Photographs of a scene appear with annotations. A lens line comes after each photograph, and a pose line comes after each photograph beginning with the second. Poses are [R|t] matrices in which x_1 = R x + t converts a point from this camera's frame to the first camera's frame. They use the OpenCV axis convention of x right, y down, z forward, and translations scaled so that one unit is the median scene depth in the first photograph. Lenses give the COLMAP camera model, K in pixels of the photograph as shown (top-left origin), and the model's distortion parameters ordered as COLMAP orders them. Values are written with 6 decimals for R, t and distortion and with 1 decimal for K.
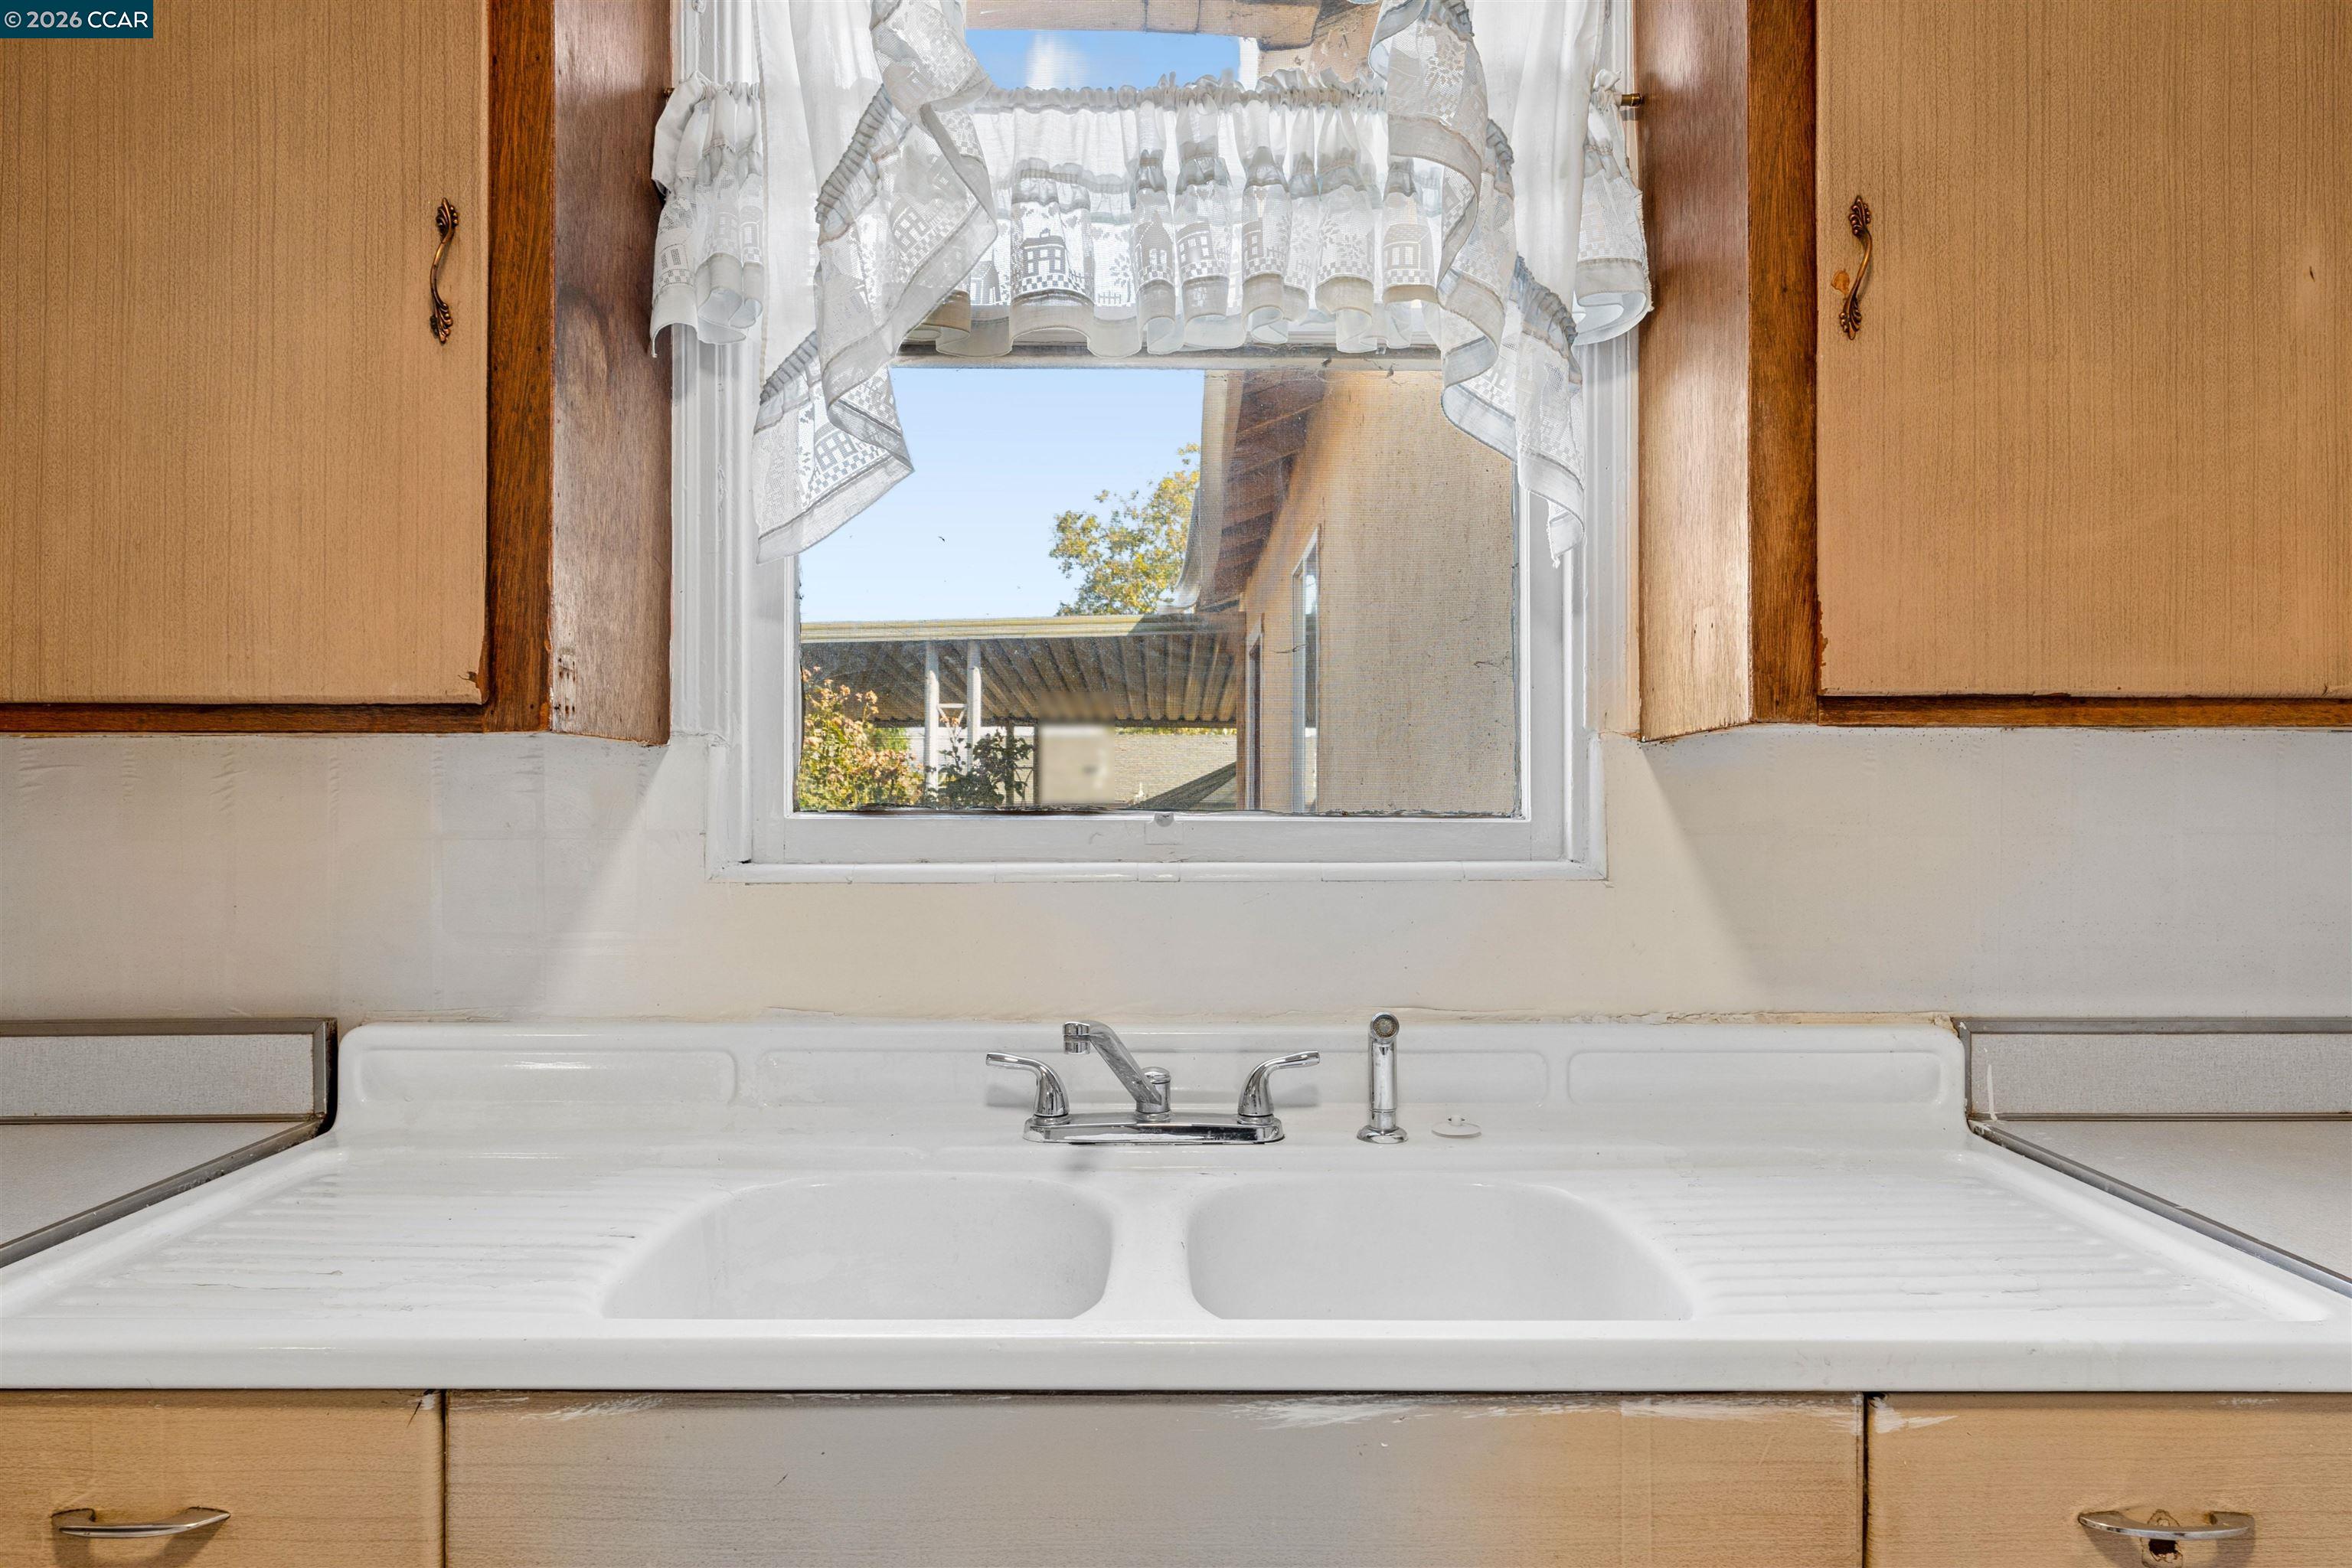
lens RADIAL K [[1443.9, 0, 1179.9], [0, 1443.9, 797.4], [0, 0, 1]] dist [-0.002925, 0.001334]
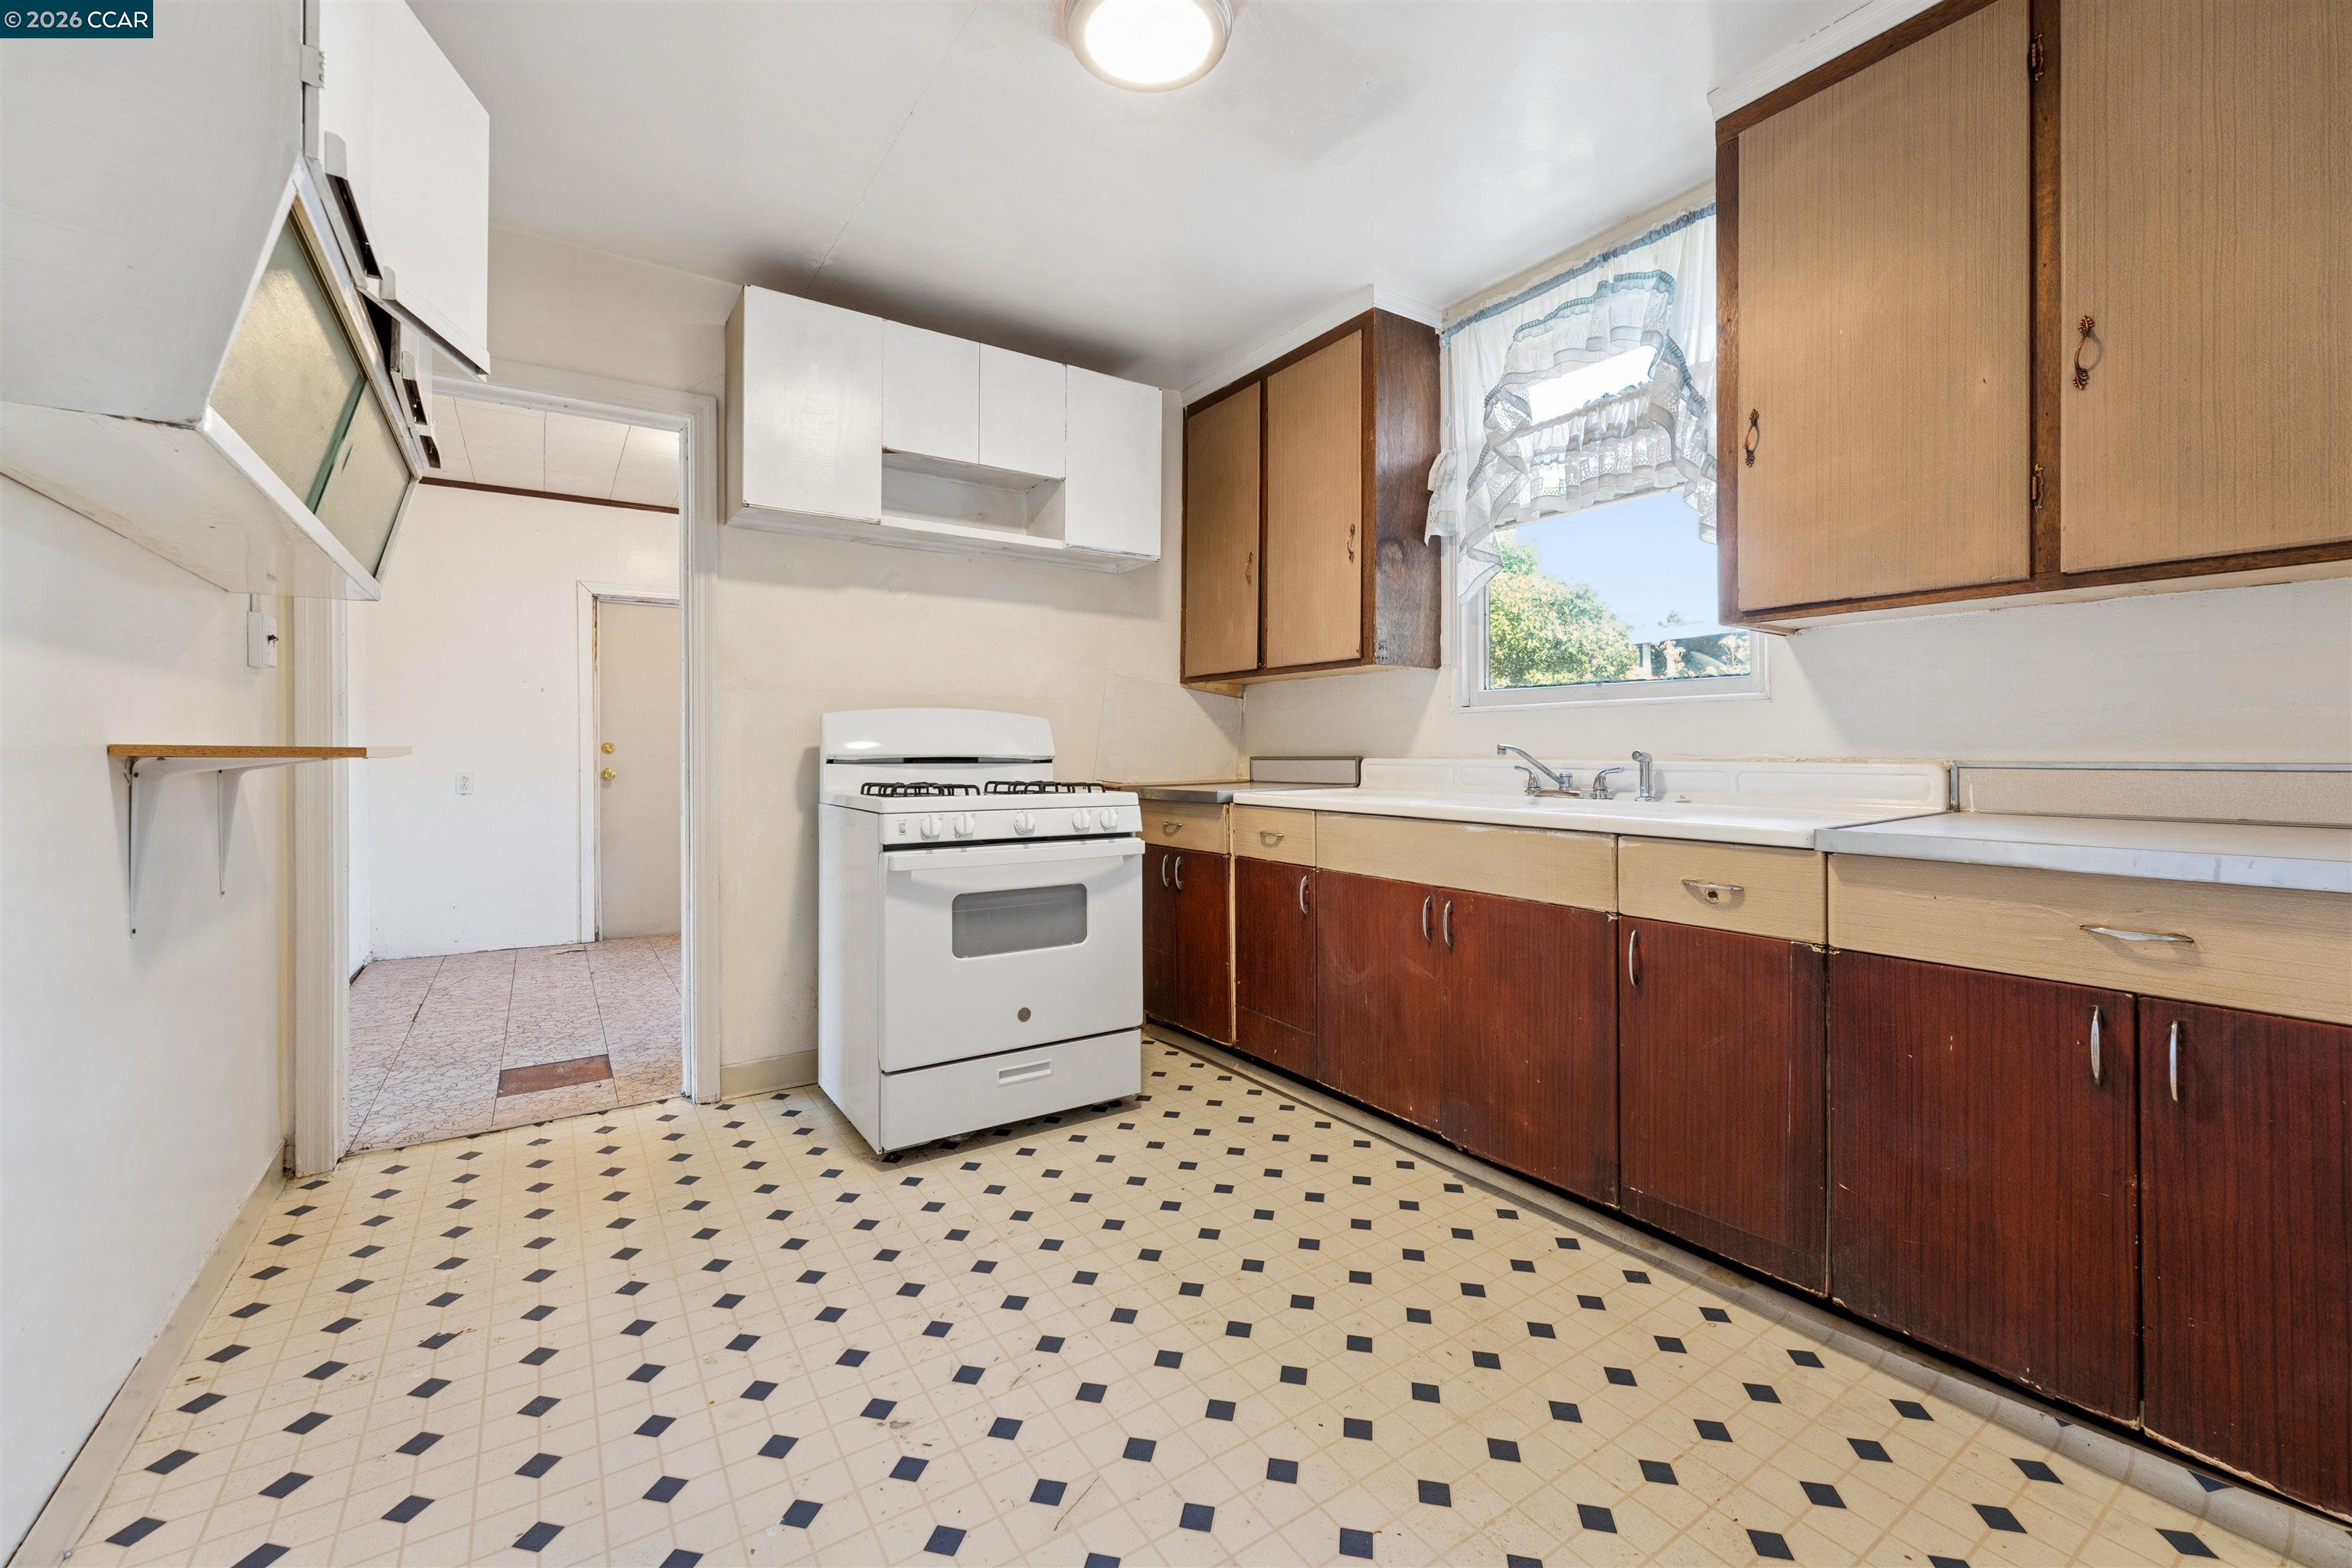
lens RADIAL K [[948.0, 0, 1175.4], [0, 948.0, 766.6], [0, 0, 1]] dist [-0.001784, -0.000061]
pose [[0.551999, 0.013658, -0.833733, 1.163567], [0.003650, 0.999817, 0.018796, 0.150167], [0.833837, -0.013419, 0.551848, -0.672356]]
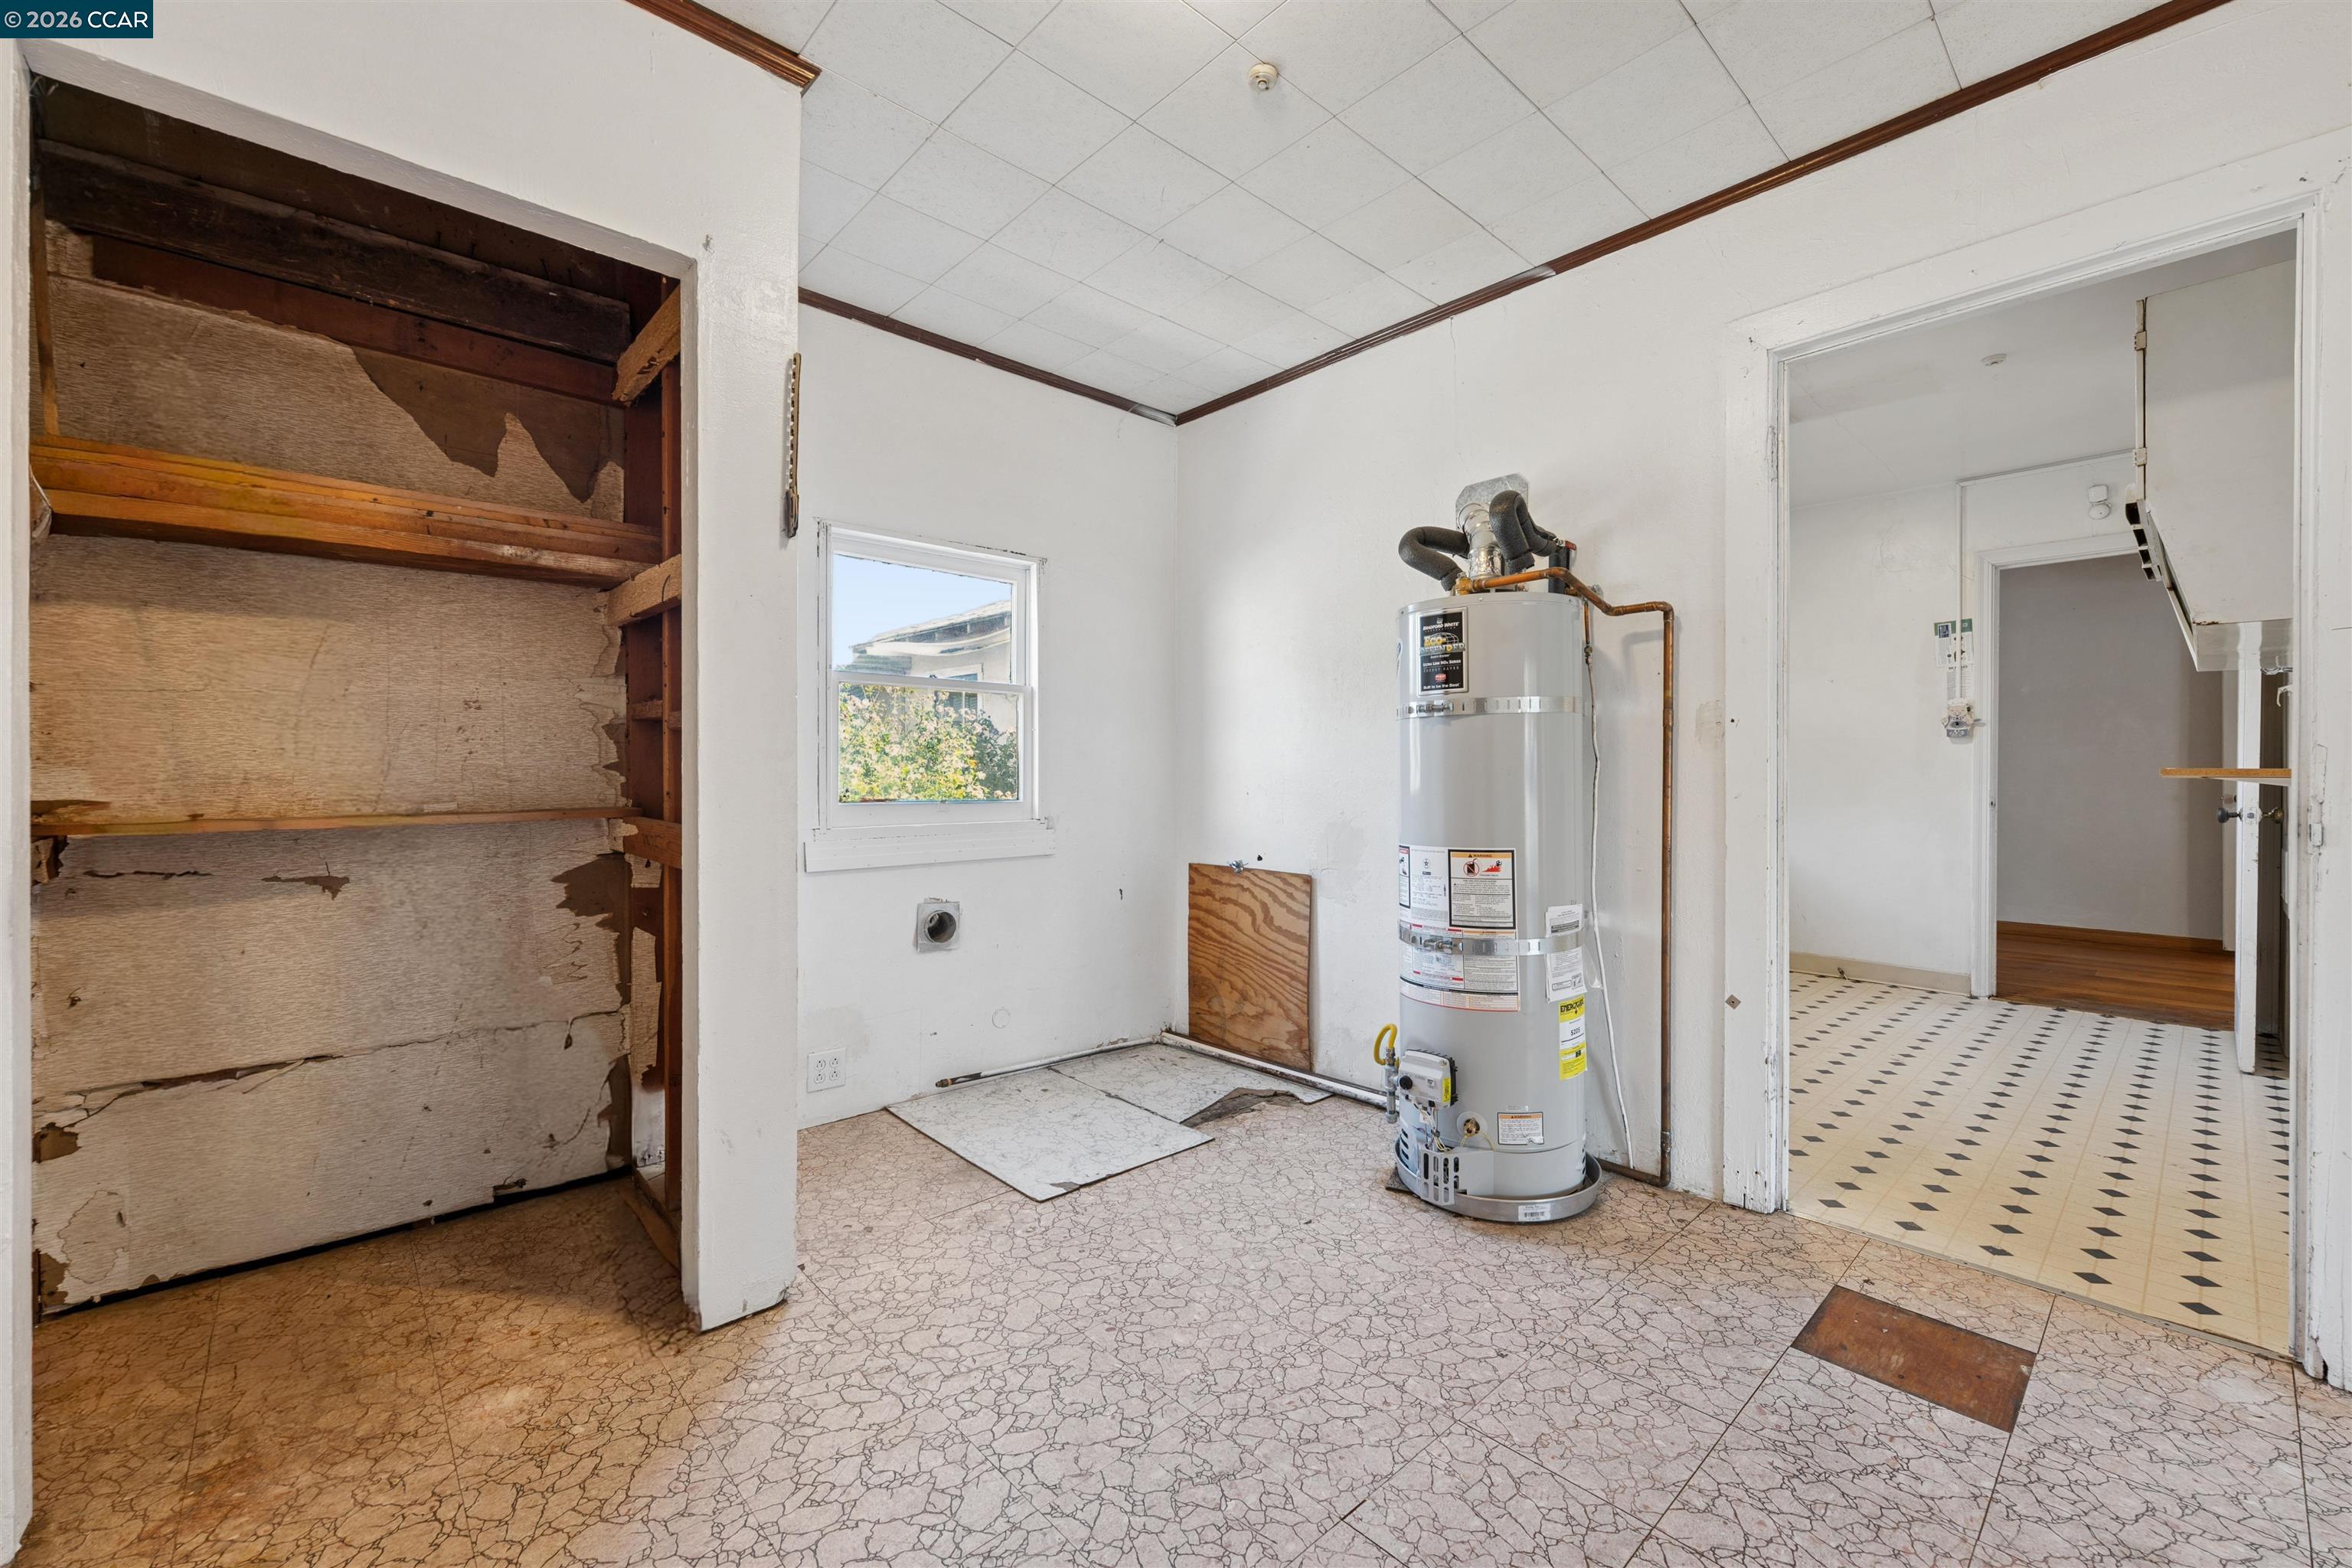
lens RADIAL K [[948.0, 0, 1178.7], [0, 948.0, 781.0], [0, 0, 1]] dist [-0.001784, -0.000061]
pose [[0.743006, -0.003169, 0.669278, -3.120363], [-0.007297, 0.999891, 0.012836, 0.157924], [-0.669245, -0.014421, 0.742902, -0.939804]]
